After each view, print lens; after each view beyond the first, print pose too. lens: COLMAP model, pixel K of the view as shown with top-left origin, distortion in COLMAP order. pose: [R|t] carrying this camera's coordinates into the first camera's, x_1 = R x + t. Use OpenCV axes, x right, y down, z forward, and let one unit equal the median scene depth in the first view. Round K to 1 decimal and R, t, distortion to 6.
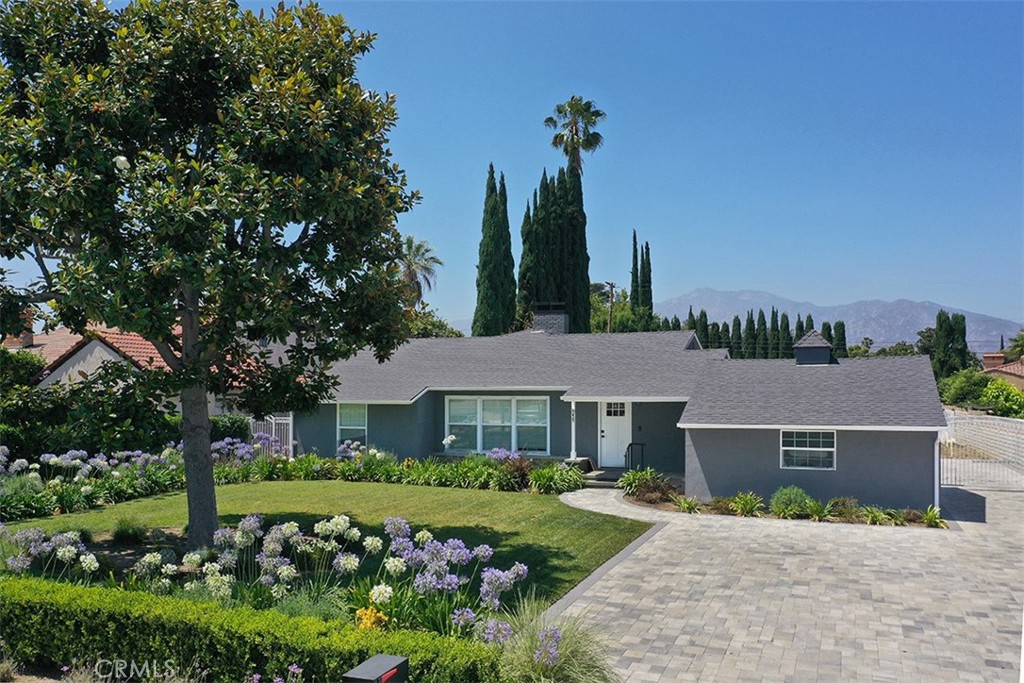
lens RADIAL K [[820.2, 0, 506.2], [0, 820.2, 396.6], [0, 0, 1]] dist [-0.004951, -0.000227]
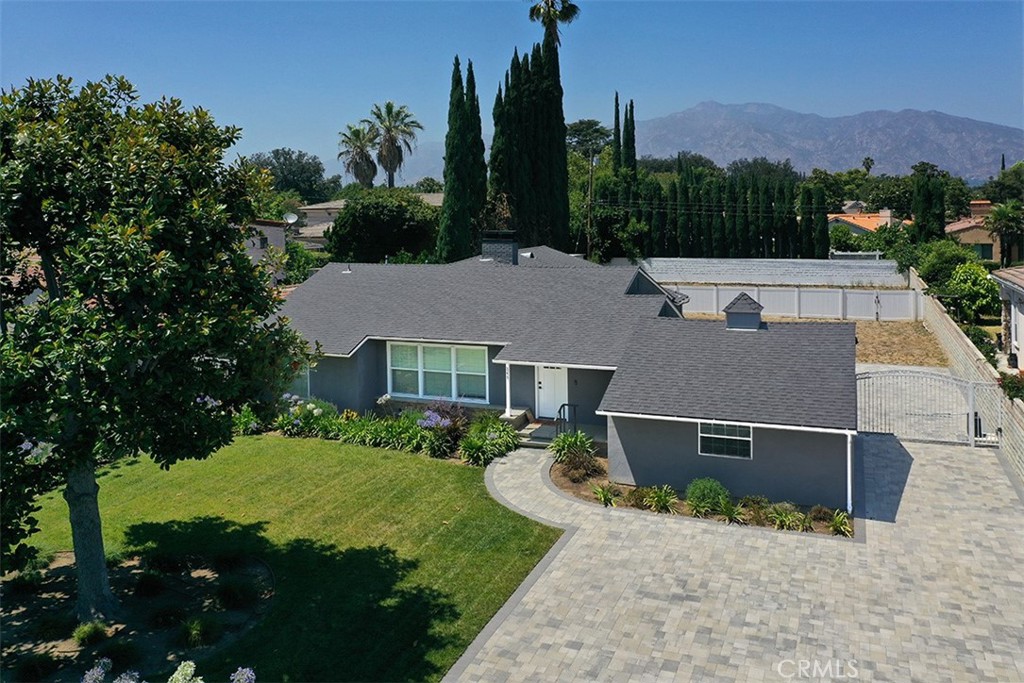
lens RADIAL K [[815.5, 0, 517.4], [0, 815.5, 230.2], [0, 0, 1]] dist [-0.013723, 0.012156]
pose [[0.999993, -0.003776, -0.000106, 0.090527], [0.003777, 0.999270, 0.038003, -0.182967], [-0.000037, -0.038004, 0.999278, 0.007958]]
